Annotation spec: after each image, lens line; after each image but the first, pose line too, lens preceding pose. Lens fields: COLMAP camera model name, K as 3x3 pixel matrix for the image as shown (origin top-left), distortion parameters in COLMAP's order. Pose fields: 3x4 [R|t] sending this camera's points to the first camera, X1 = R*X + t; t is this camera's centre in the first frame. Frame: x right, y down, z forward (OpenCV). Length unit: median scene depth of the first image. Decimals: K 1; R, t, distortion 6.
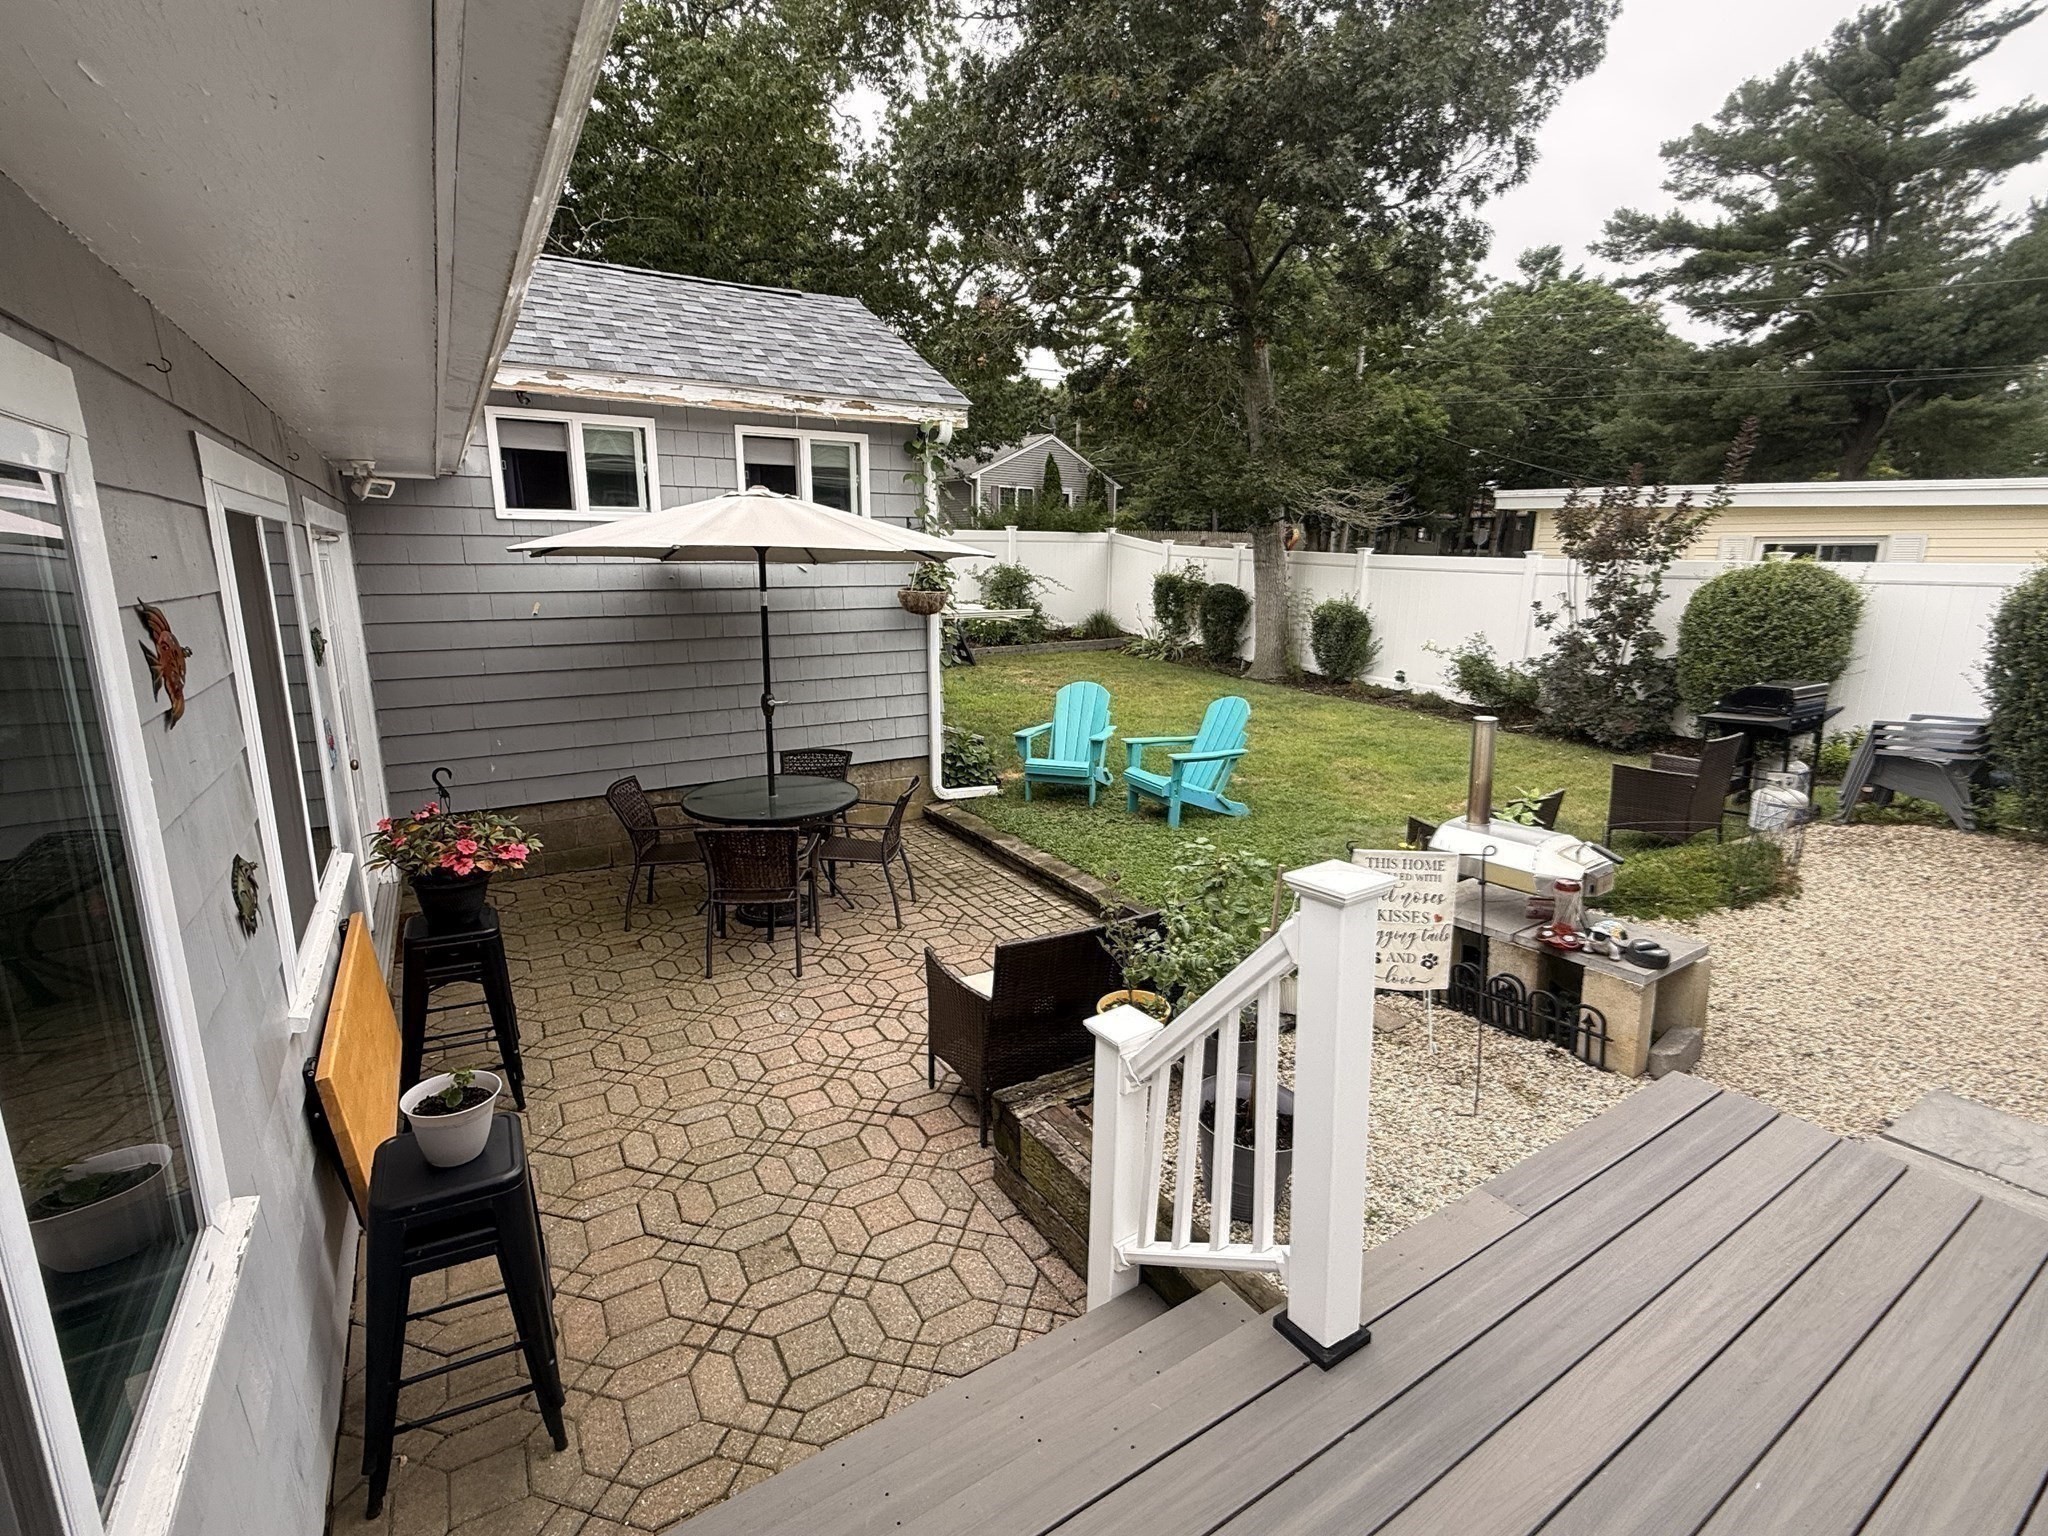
lens RADIAL K [[939.6, 0, 1028.2], [0, 939.6, 758.7], [0, 0, 1]] dist [-0.000095, -0.000021]
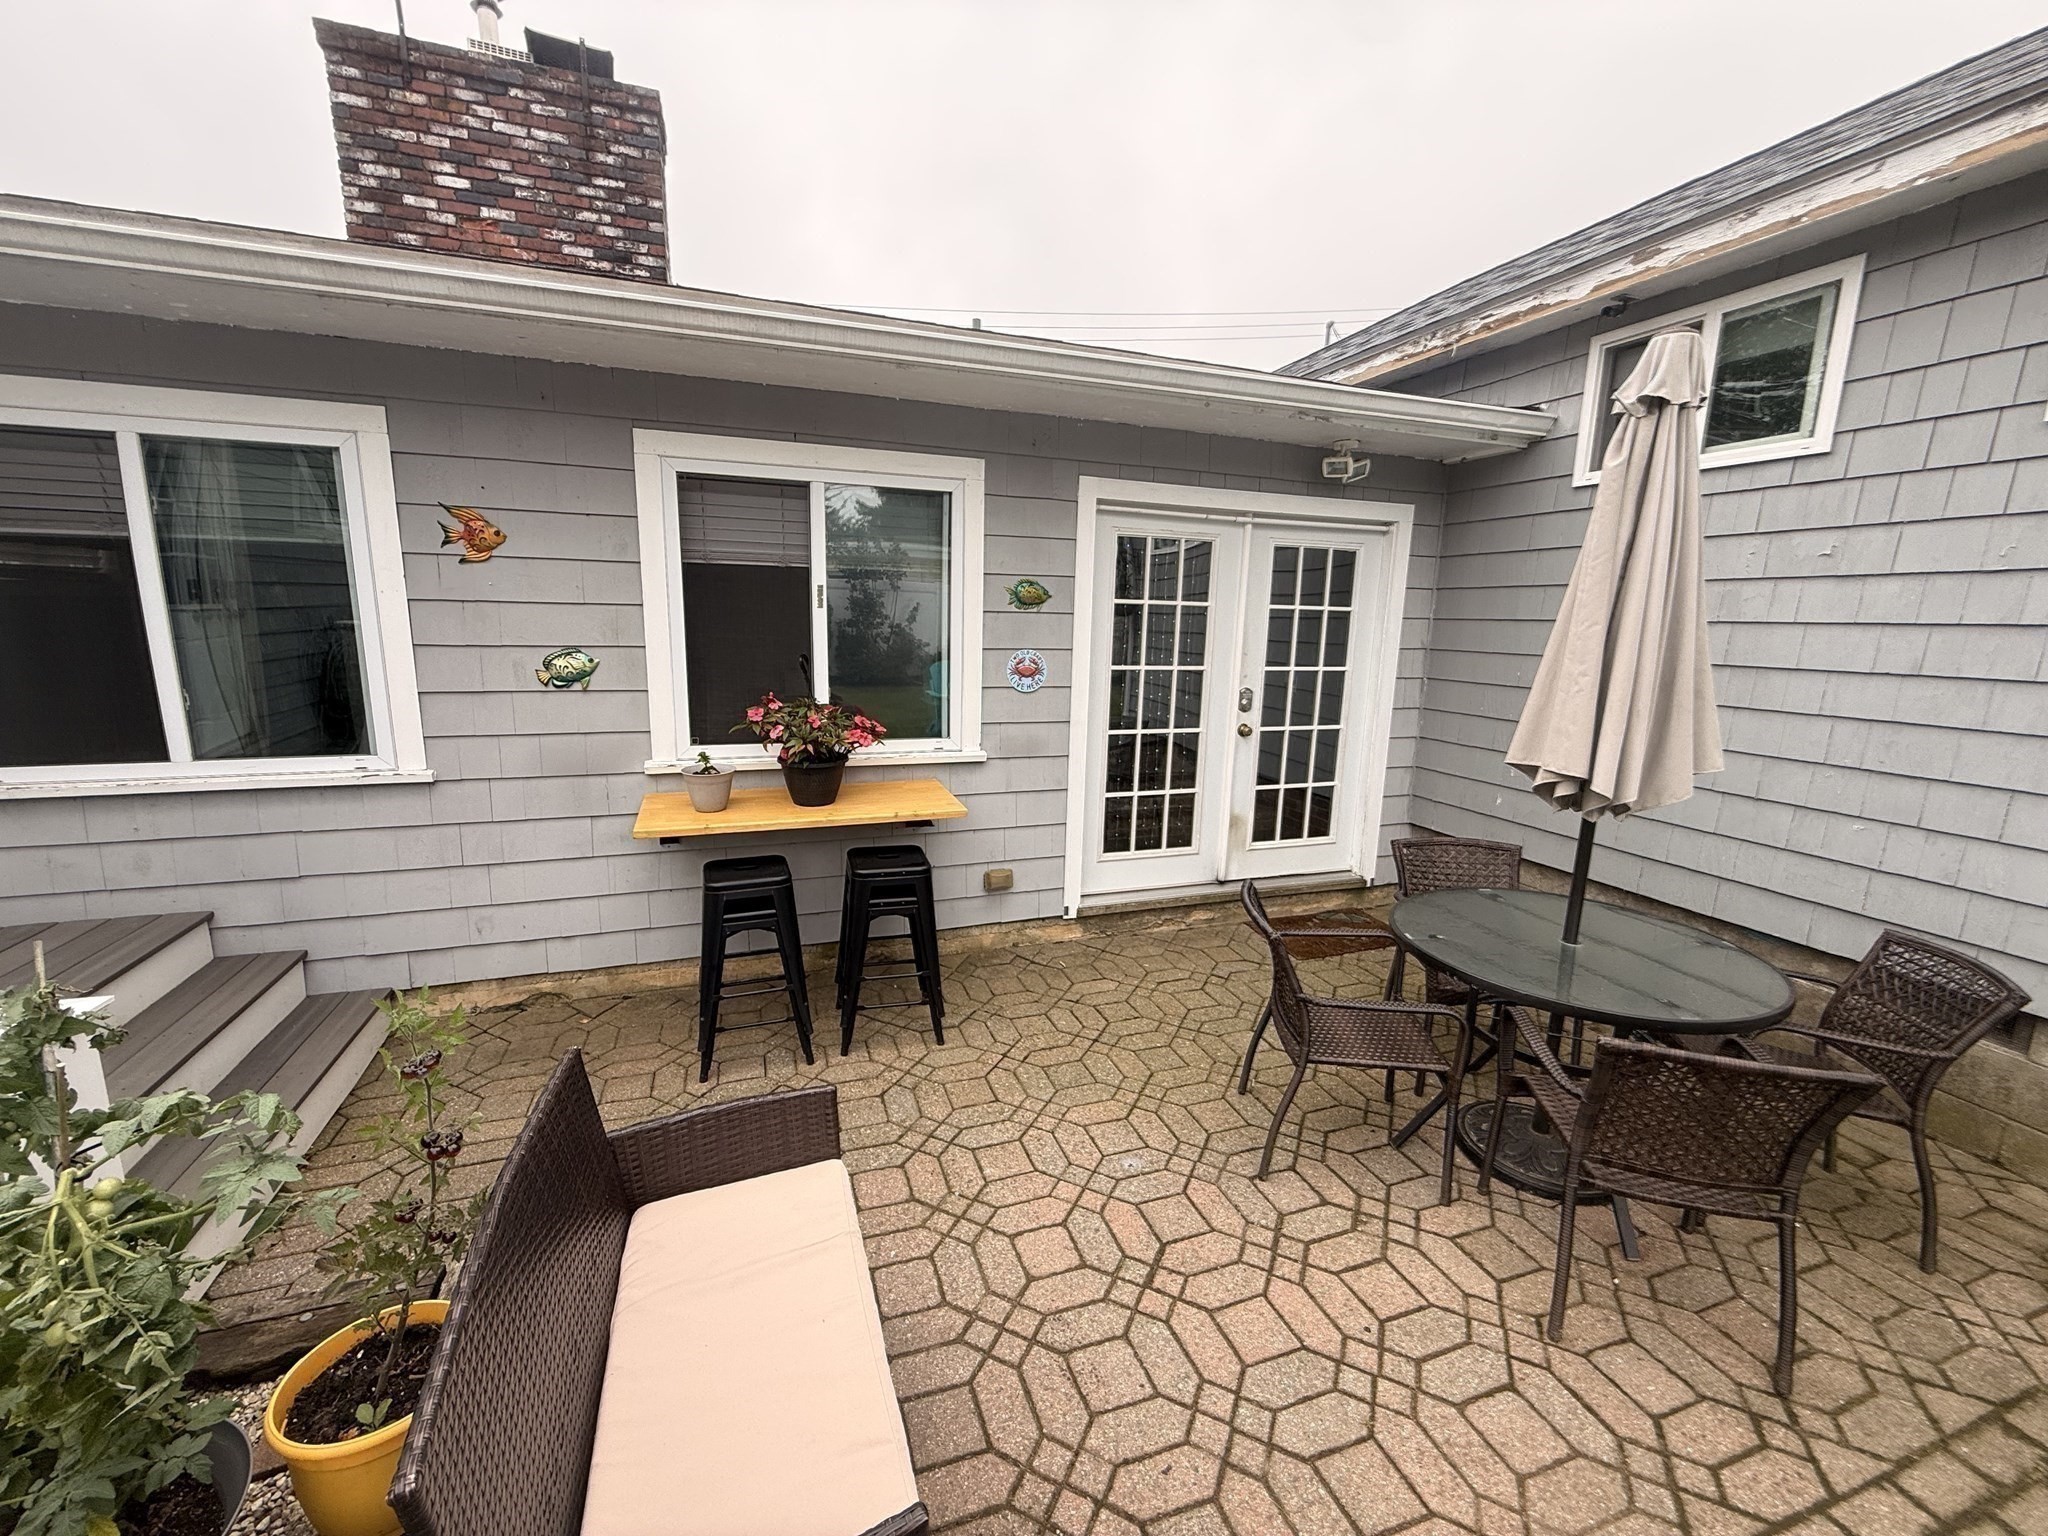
lens RADIAL K [[821.3, 0, 1020.3], [0, 821.3, 763.3], [0, 0, 1]] dist [-0.001719, -0.000095]
pose [[-0.209323, 0.167359, -0.963418, 0.234984], [-0.230519, 0.949031, 0.214944, -0.090609], [0.950287, 0.267079, -0.160075, 0.820192]]
